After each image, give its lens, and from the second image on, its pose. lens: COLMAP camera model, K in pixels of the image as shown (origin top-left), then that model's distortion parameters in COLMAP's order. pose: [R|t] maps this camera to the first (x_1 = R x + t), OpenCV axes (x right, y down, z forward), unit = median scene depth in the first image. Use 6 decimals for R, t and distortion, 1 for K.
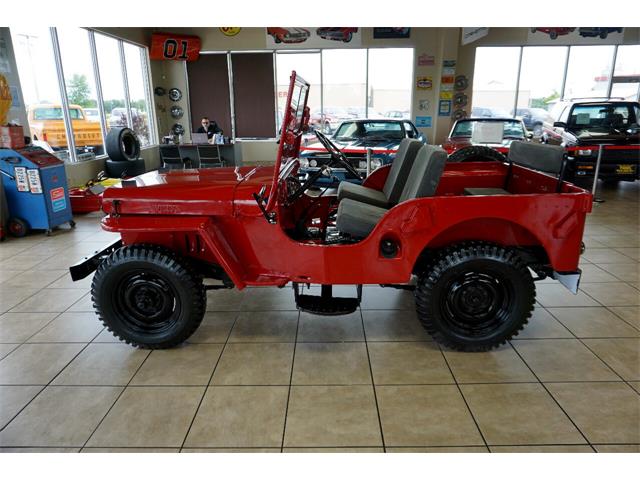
lens RADIAL K [[426.9, 0, 321.9], [0, 426.9, 238.3], [0, 0, 1]] dist [-0.042990, 0.030073]
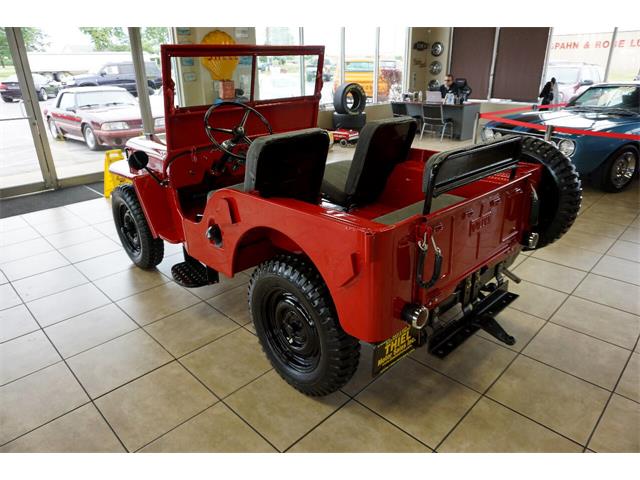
lens RADIAL K [[426.9, 0, 319.3], [0, 426.9, 240.7], [0, 0, 1]] dist [-0.042990, 0.030073]
pose [[0.718200, 0.268946, -0.641760, 0.232609], [-0.197721, 0.963147, 0.182359, -0.046182], [0.667154, -0.004081, 0.744908, 0.113231]]
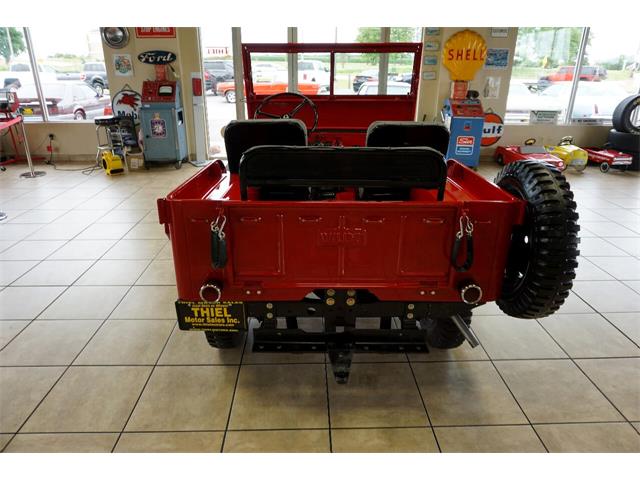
lens RADIAL K [[426.9, 0, 319.9], [0, 426.9, 242.1], [0, 0, 1]] dist [-0.042990, 0.030073]
pose [[0.044467, 0.393140, -0.918403, 0.321722], [-0.298441, 0.882560, 0.363347, -0.093363], [0.953392, 0.257932, 0.156574, 0.275216]]
